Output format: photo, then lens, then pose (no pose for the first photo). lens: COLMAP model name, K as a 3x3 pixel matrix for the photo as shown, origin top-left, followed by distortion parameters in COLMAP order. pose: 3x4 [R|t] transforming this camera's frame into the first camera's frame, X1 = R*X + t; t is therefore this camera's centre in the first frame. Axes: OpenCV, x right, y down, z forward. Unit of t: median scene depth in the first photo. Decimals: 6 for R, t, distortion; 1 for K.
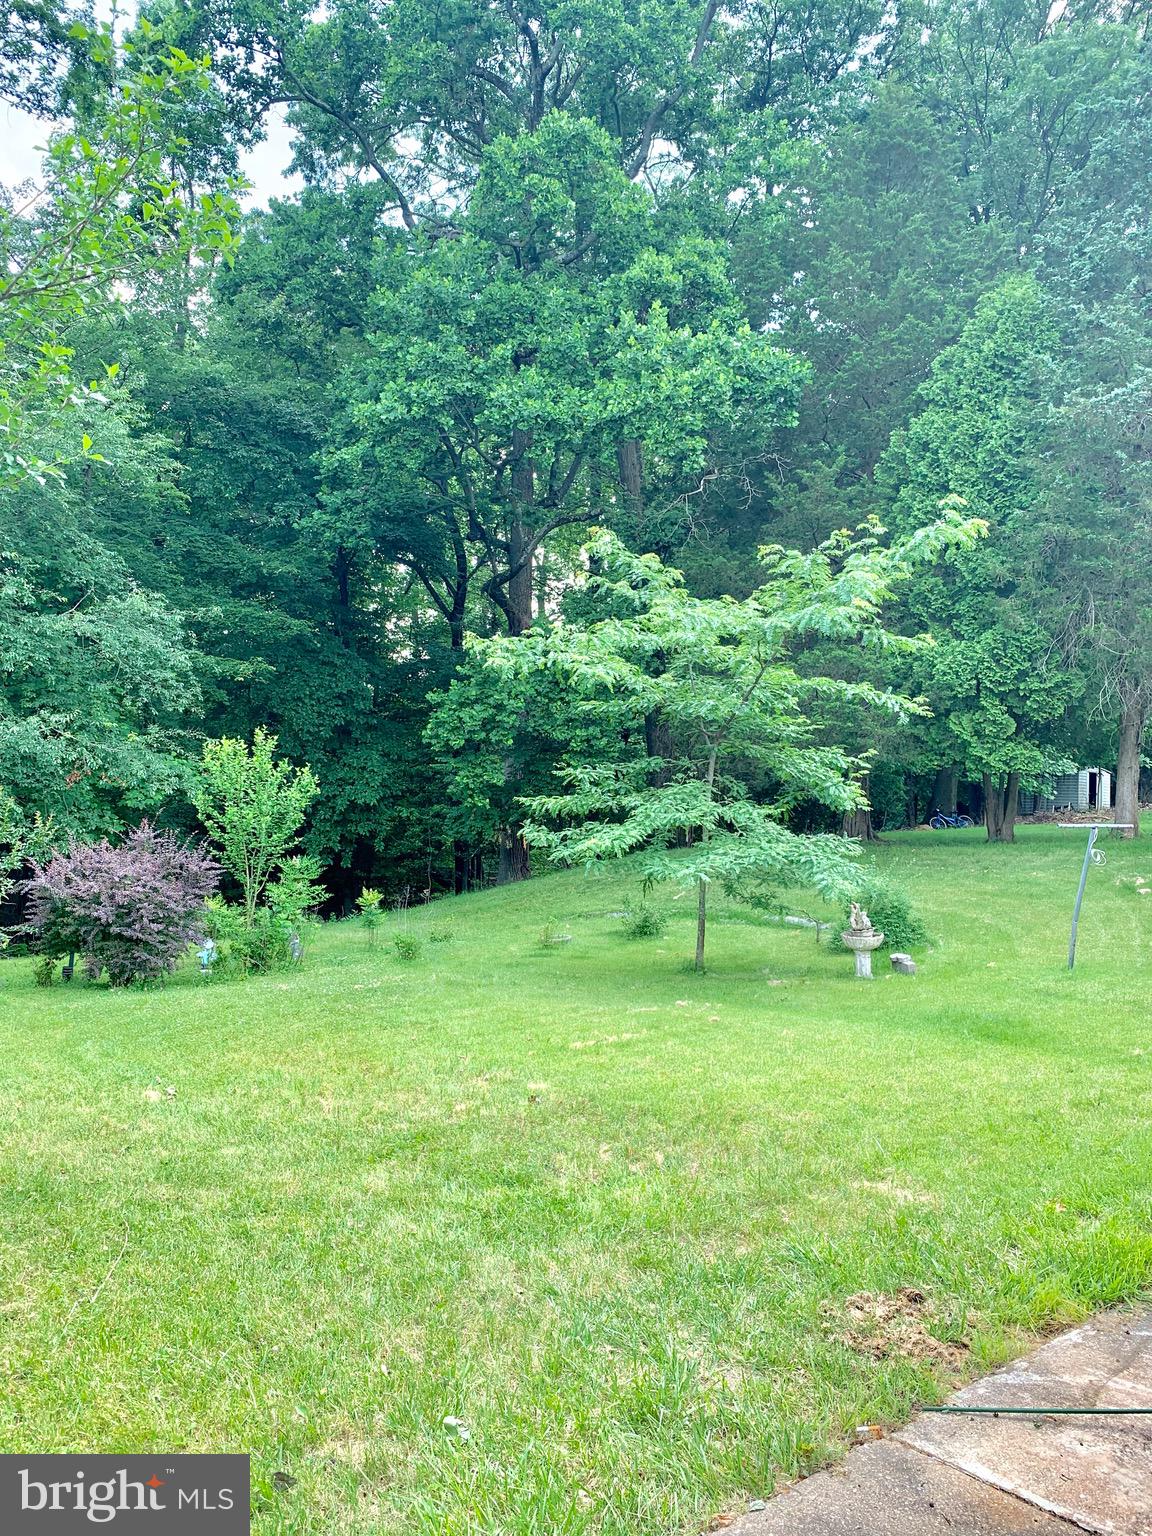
lens RADIAL K [[1172.4, 0, 569.1], [0, 1172.4, 762.7], [0, 0, 1]] dist [0.042975, -0.060299]
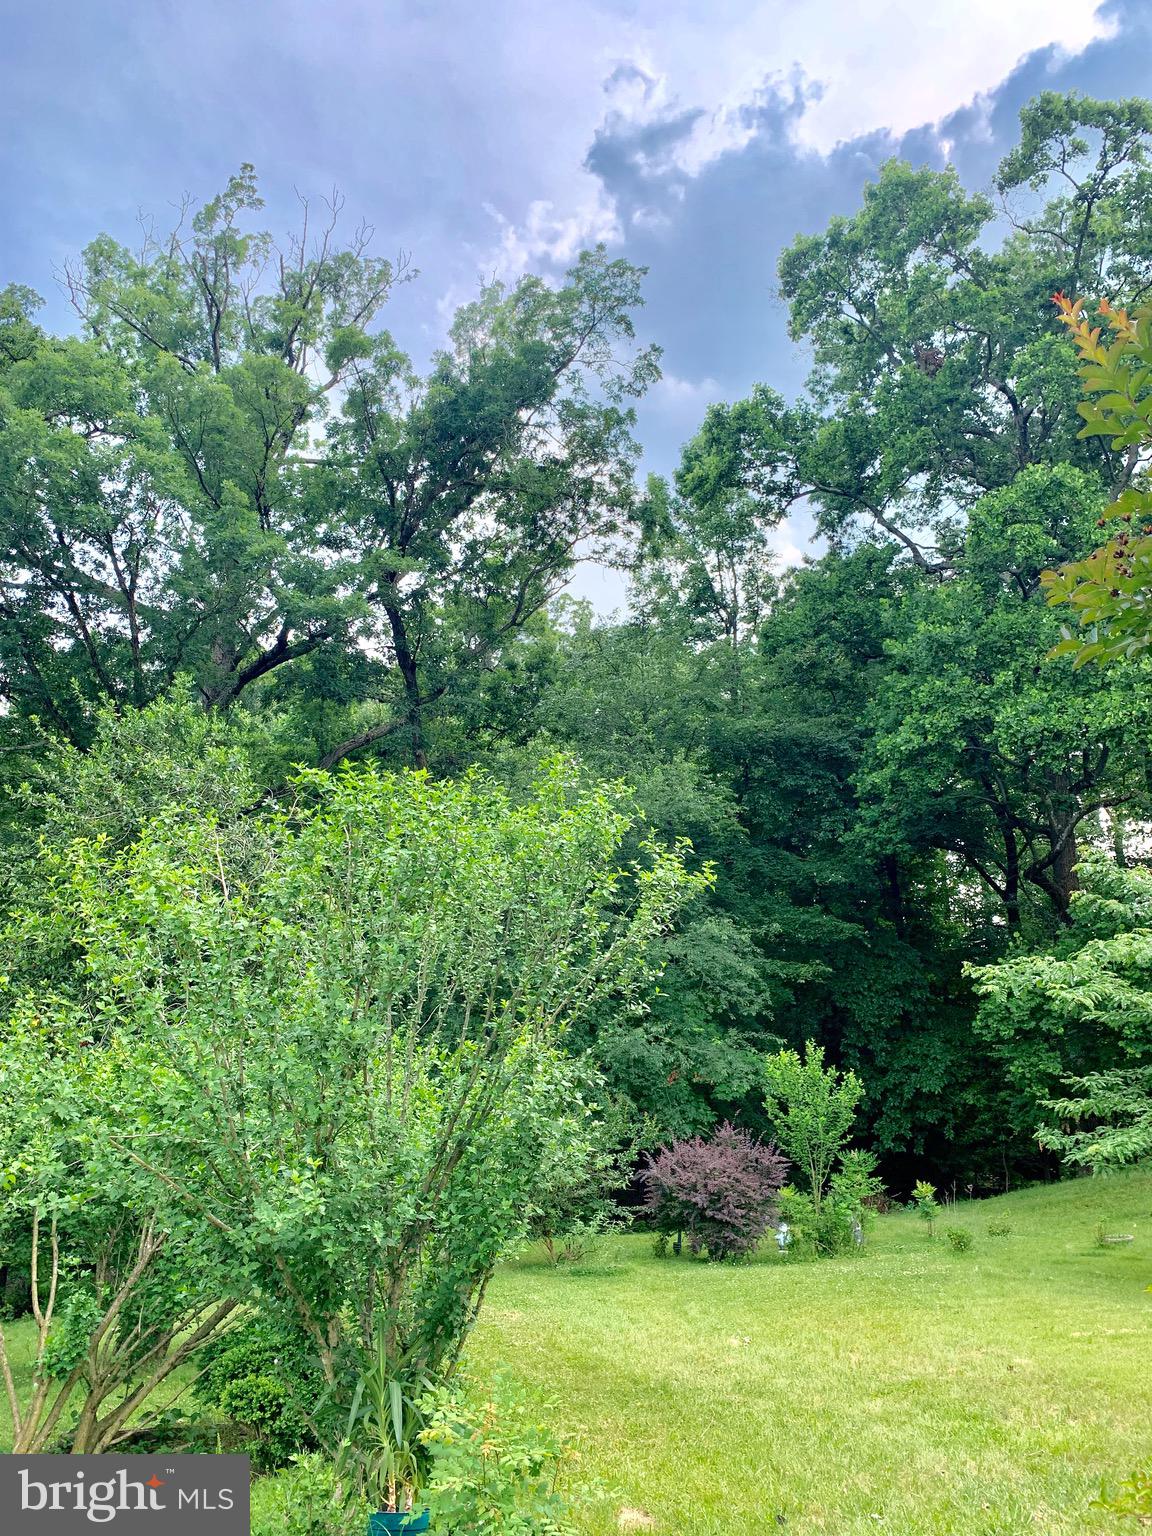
lens RADIAL K [[1172.4, 0, 569.1], [0, 1172.4, 762.7], [0, 0, 1]] dist [0.042975, -0.060299]
pose [[0.883721, -0.137640, -0.447317, 0.090003], [0.034872, 0.972485, -0.230341, -0.033138], [0.466713, 0.187958, 0.864205, -0.199726]]
